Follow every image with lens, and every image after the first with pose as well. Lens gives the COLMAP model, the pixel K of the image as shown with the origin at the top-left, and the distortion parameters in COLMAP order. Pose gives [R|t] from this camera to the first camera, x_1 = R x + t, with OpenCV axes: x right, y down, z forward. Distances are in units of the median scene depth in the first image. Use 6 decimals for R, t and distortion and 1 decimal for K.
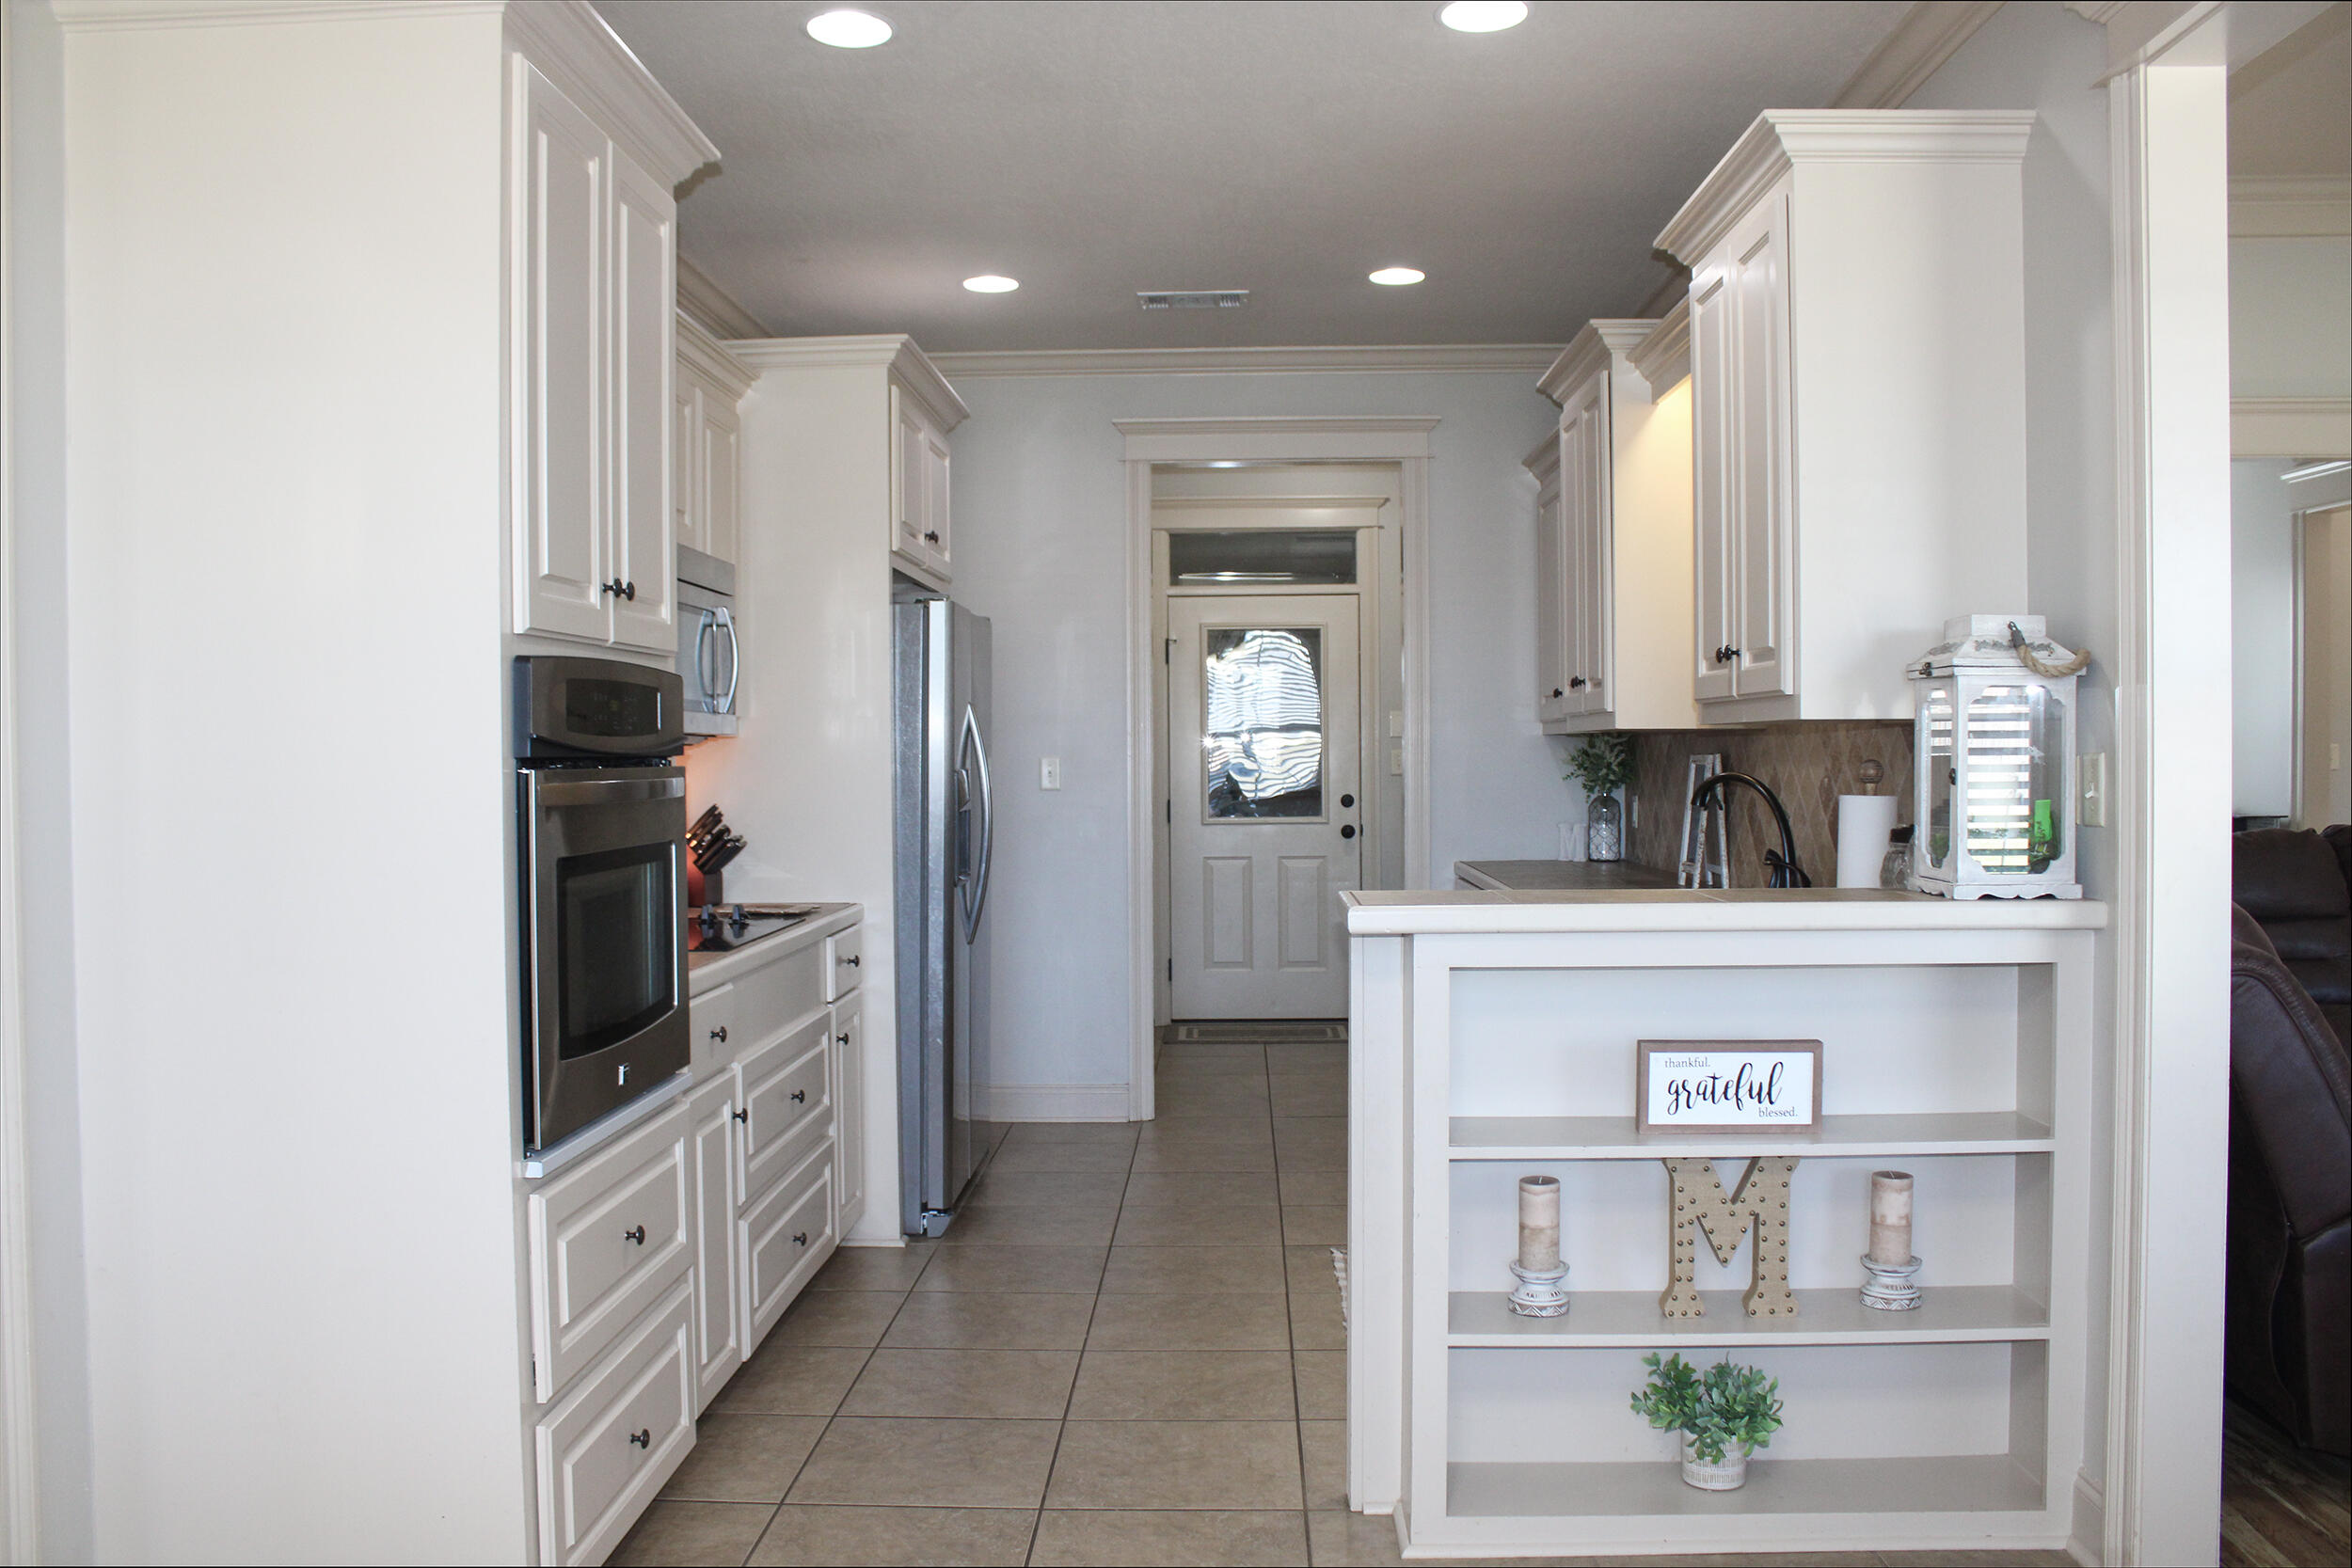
lens RADIAL K [[1944.1, 0, 1167.3], [0, 1944.1, 773.4], [0, 0, 1]] dist [-0.150251, 0.126905]
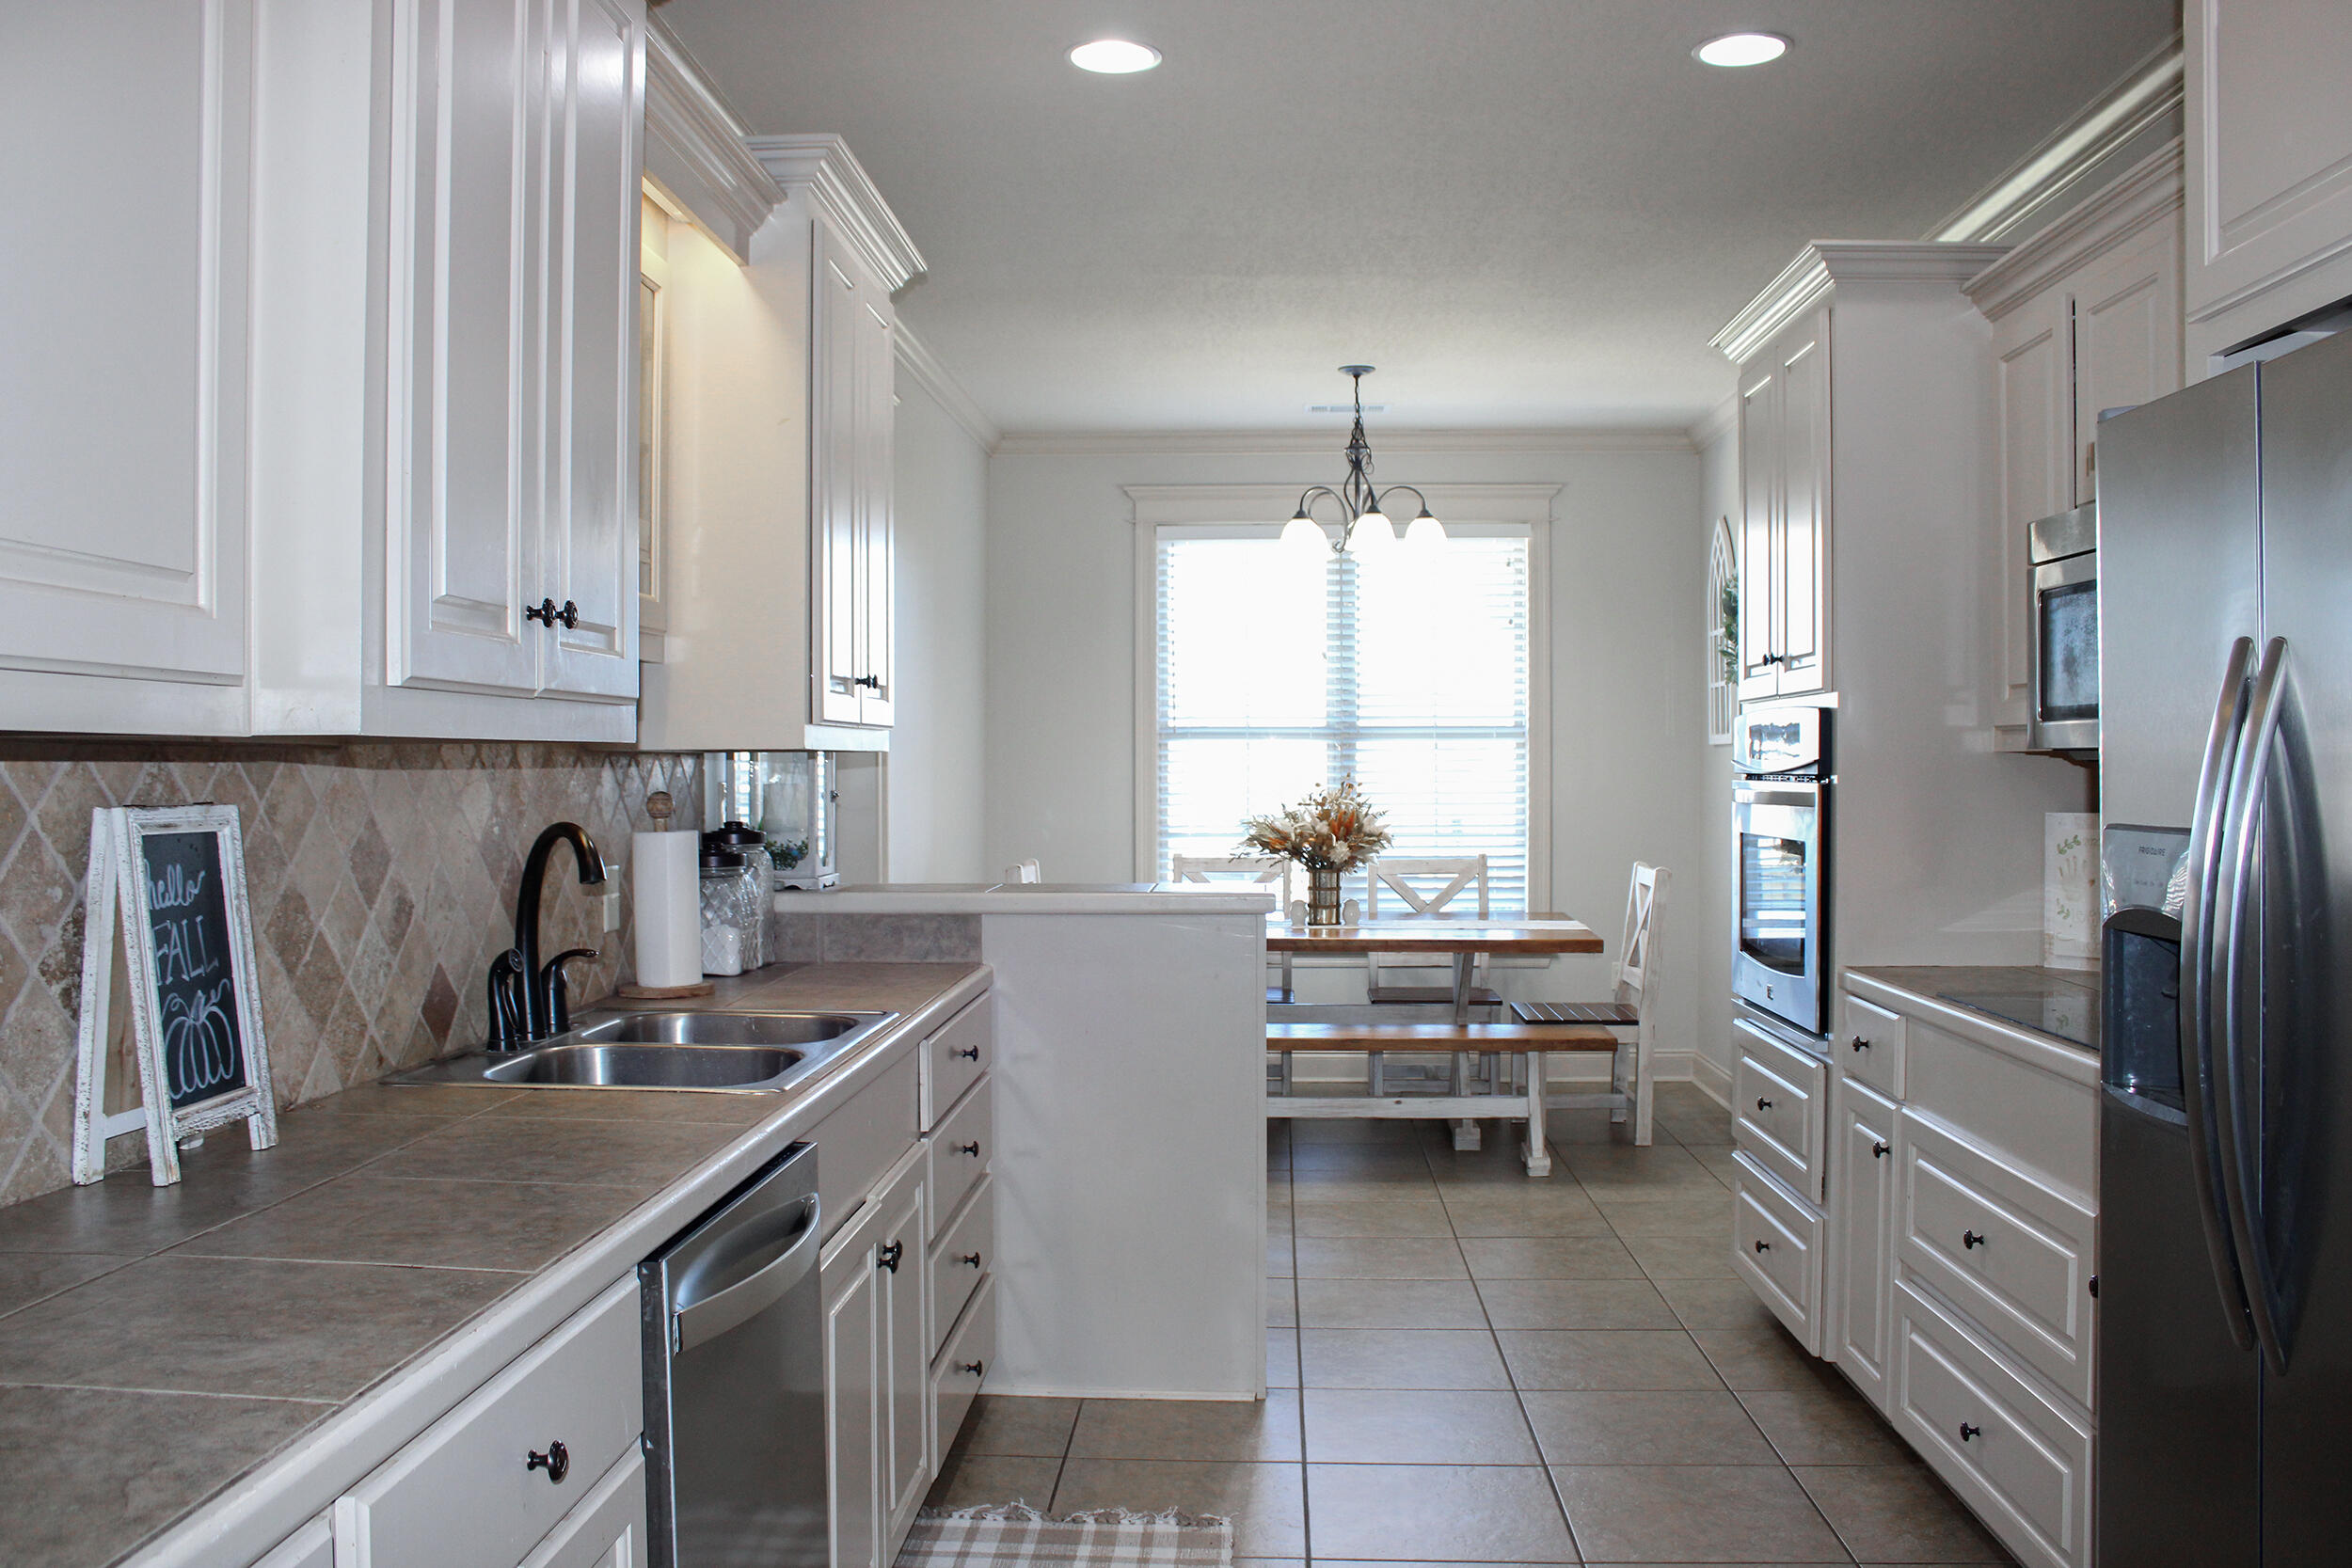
lens RADIAL K [[1944.1, 0, 1175.6], [0, 1944.1, 782.7], [0, 0, 1]] dist [-0.150251, 0.126905]
pose [[-0.999884, 0.009937, 0.011539, 0.115583], [0.010163, 0.999753, 0.019751, -0.027671], [-0.011340, 0.019866, -0.999738, 1.919578]]
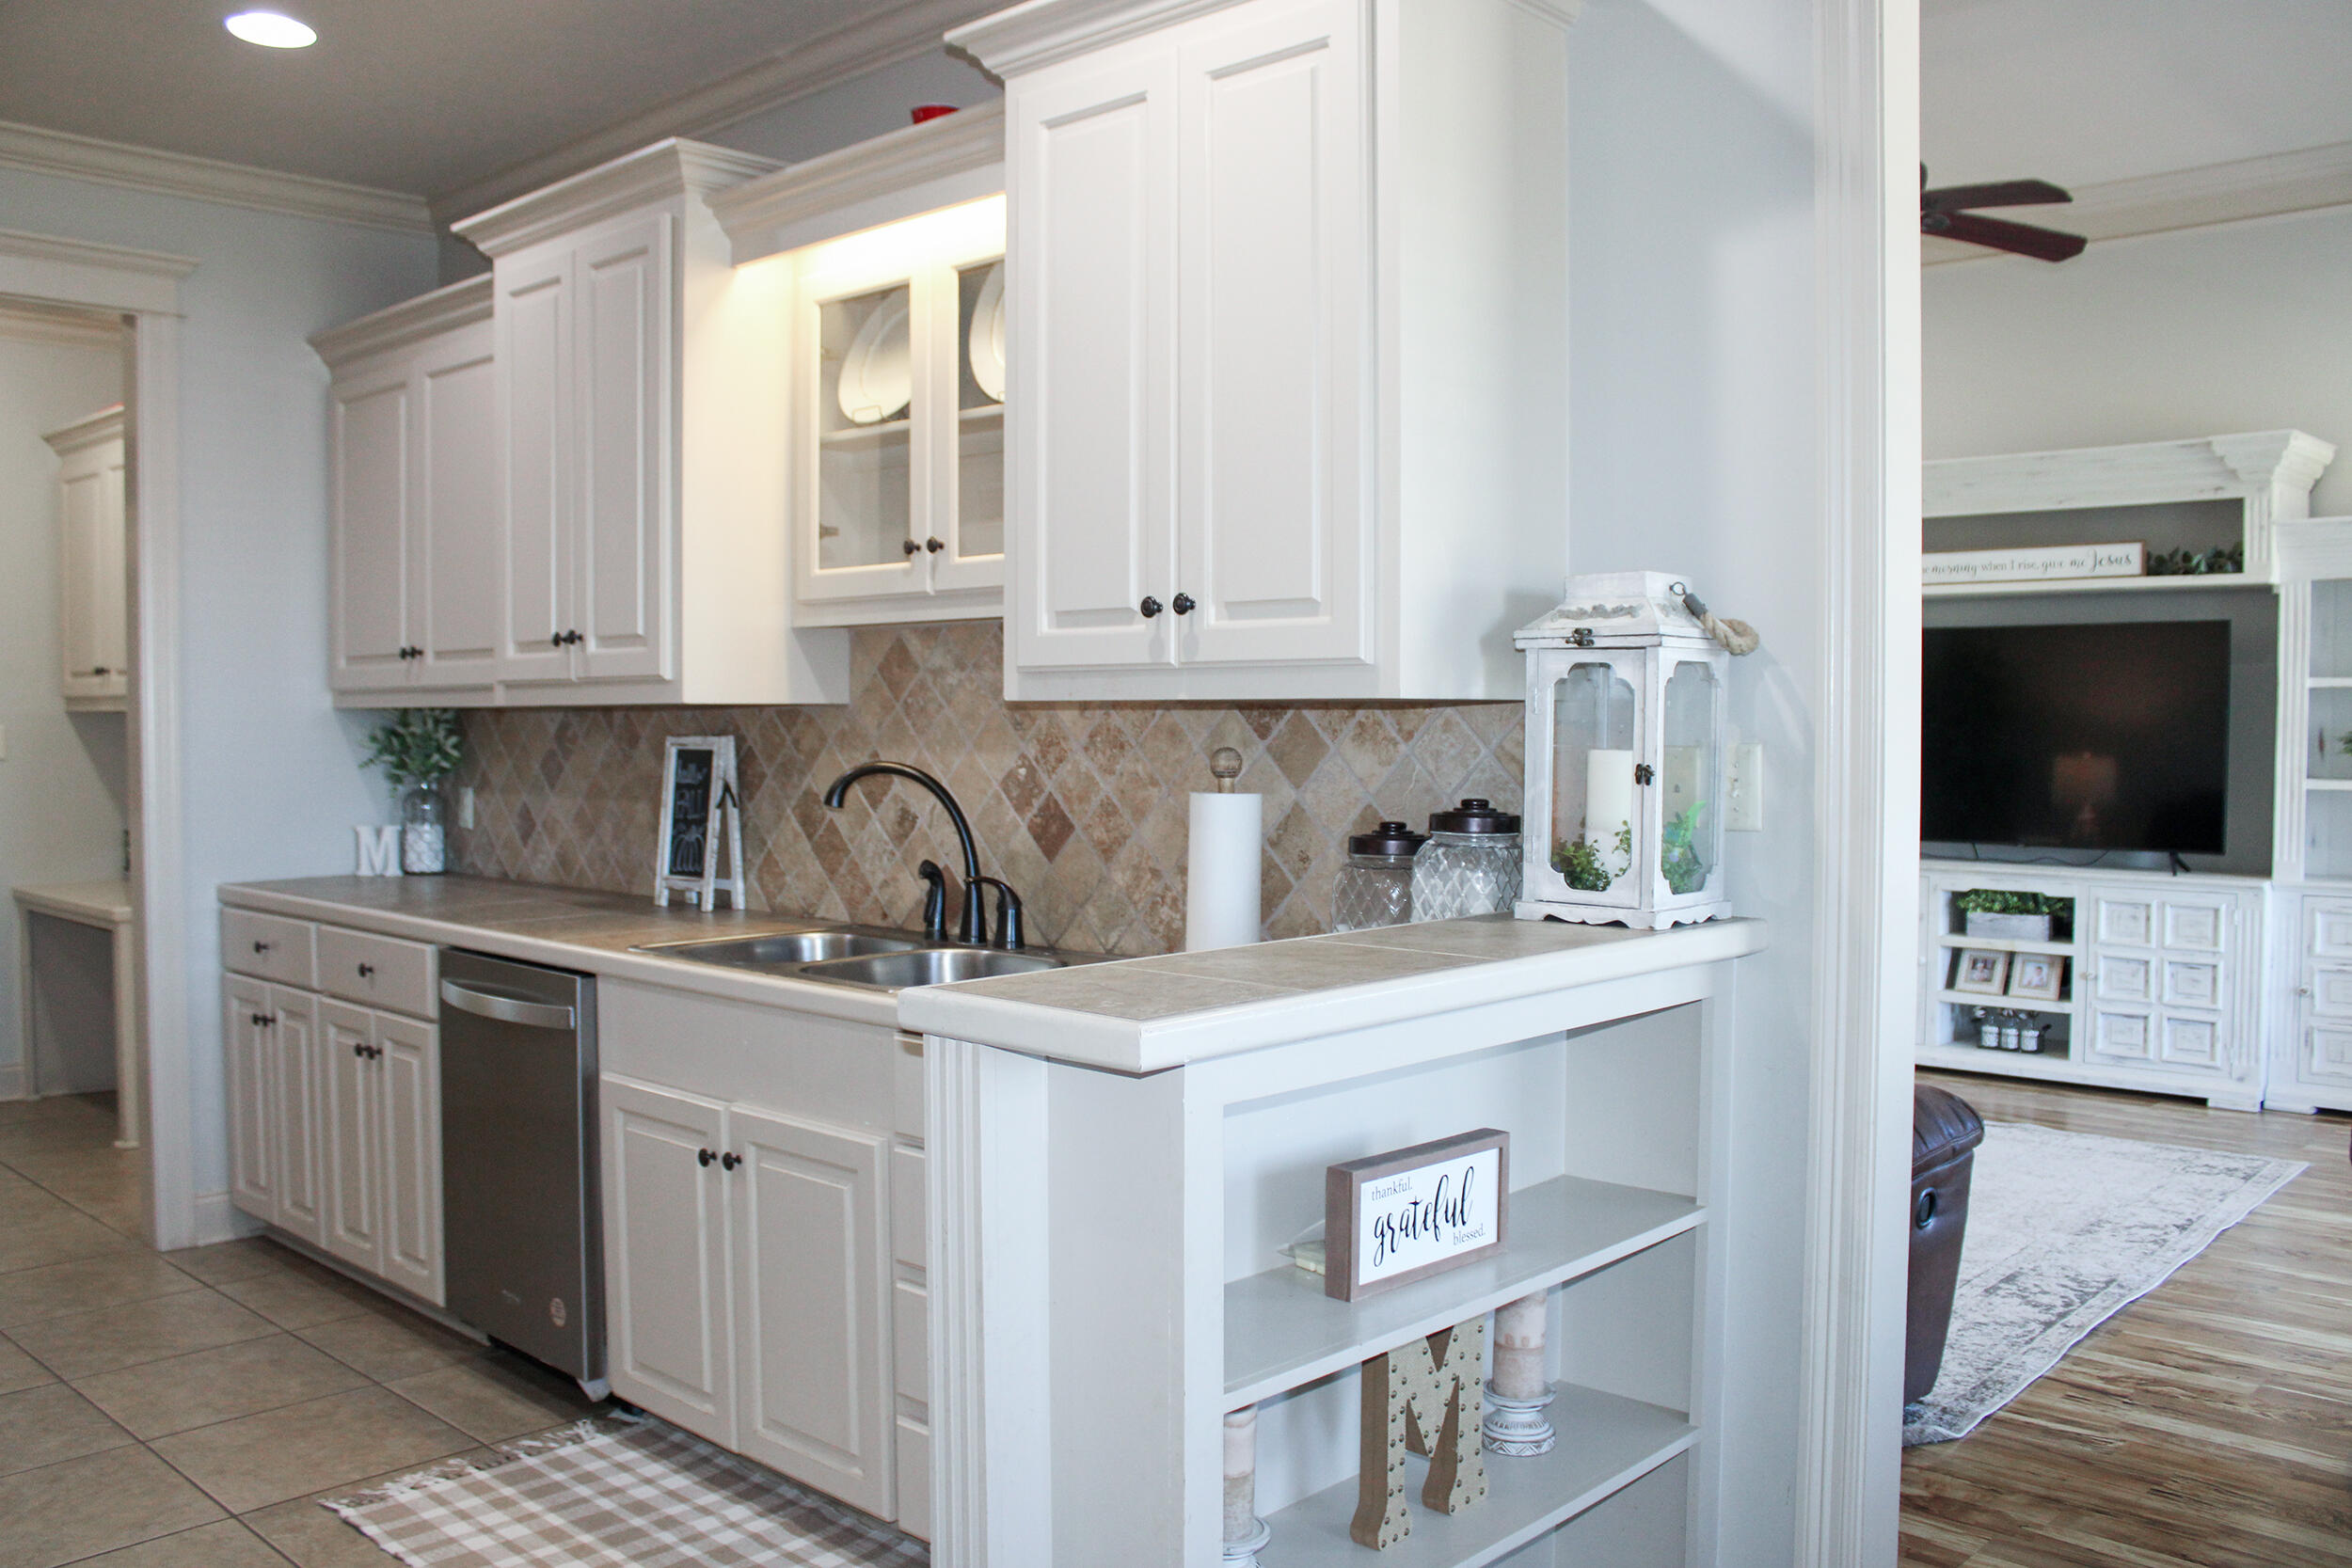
lens RADIAL K [[1944.1, 0, 1181.6], [0, 1944.1, 791.2], [0, 0, 1]] dist [-0.150251, 0.126905]
pose [[0.667181, -0.022594, 0.744553, -0.243374], [0.004429, 0.999643, 0.026366, -0.010681], [-0.744883, -0.014293, 0.667043, 0.477270]]
